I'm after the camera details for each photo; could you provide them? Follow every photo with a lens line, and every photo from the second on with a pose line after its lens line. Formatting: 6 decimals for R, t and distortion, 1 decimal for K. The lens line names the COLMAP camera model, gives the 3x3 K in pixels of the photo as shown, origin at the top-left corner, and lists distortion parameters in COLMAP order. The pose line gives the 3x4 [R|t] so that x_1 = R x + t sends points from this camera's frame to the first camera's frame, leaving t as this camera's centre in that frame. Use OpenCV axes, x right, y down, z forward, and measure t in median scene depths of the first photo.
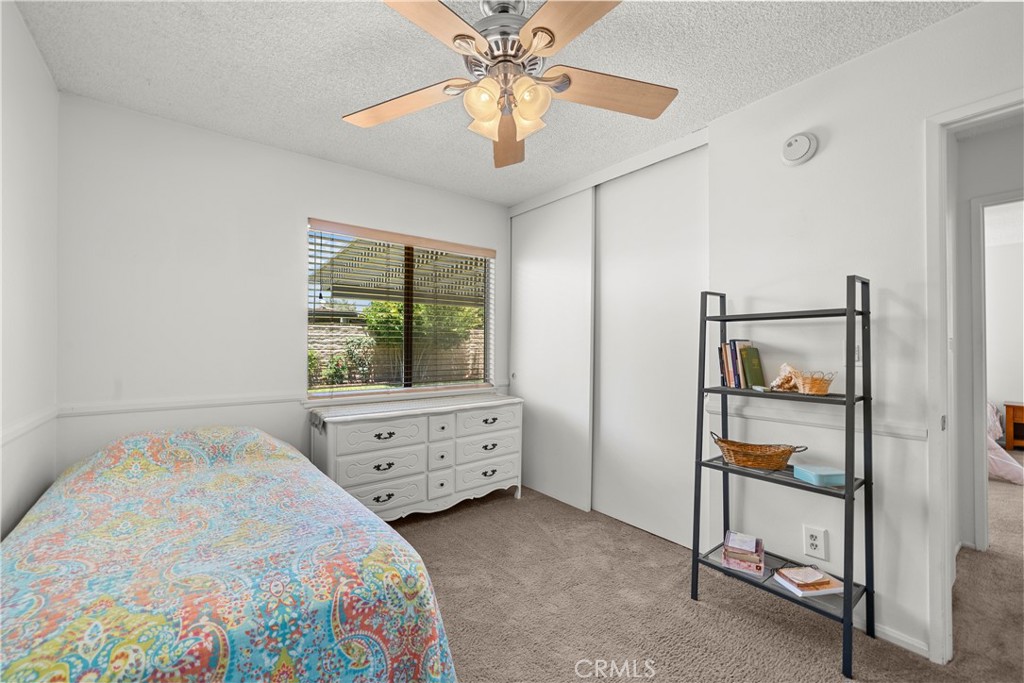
lens RADIAL K [[410.5, 0, 512.0], [0, 410.5, 341.5], [0, 0, 1]] dist [-0.013708, 0.000079]
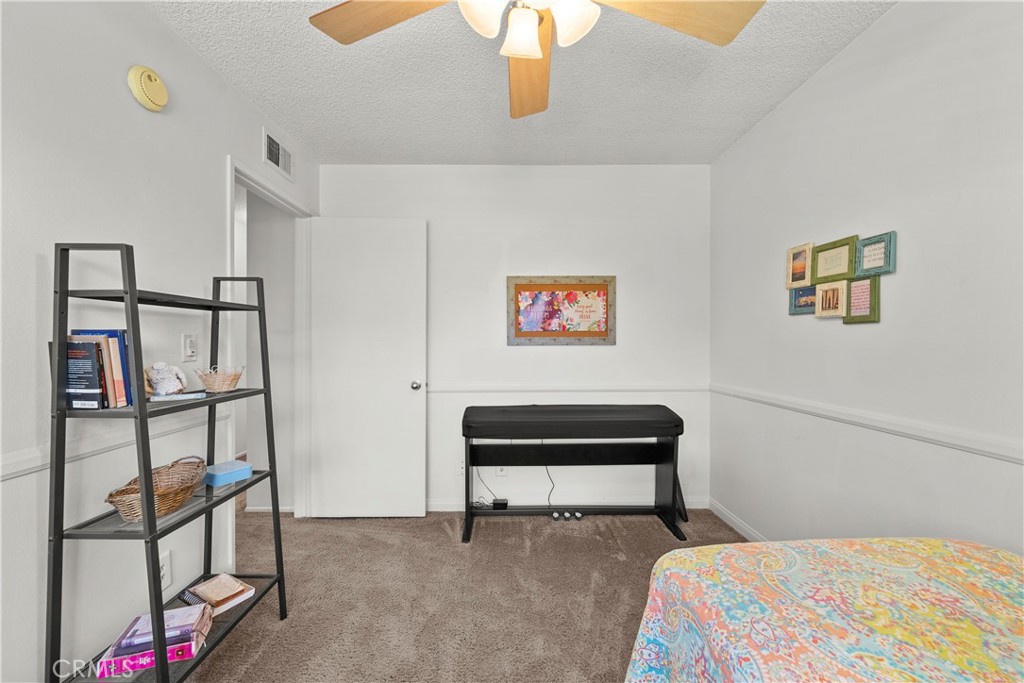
lens RADIAL K [[394.4, 0, 512.0], [0, 394.4, 341.5], [0, 0, 1]] dist [0.000122, 0.000006]
pose [[-0.794450, -0.000068, 0.607330, -0.284122], [-0.004119, 0.999978, -0.005276, 0.009601], [-0.607316, -0.006693, -0.794432, 0.980580]]
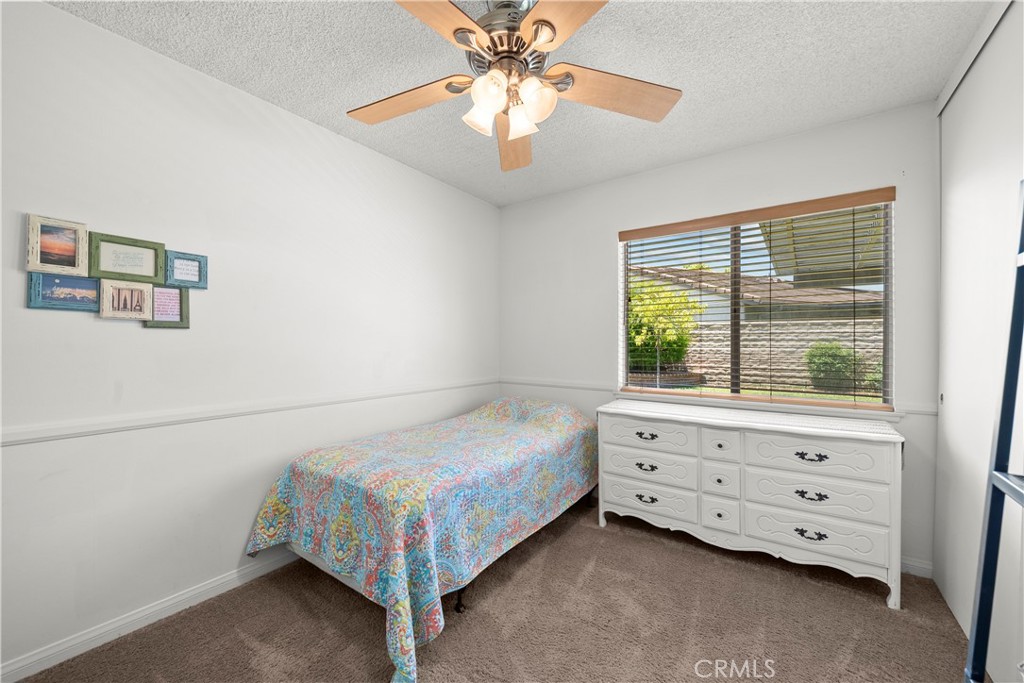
lens RADIAL K [[403.2, 0, 512.0], [0, 403.2, 341.5], [0, 0, 1]] dist [-0.009017, 0.000061]
pose [[0.275253, -0.005636, -0.961355, 0.569903], [0.008811, 0.999956, -0.003339, 0.003985], [0.961332, -0.007552, 0.275290, 0.454556]]
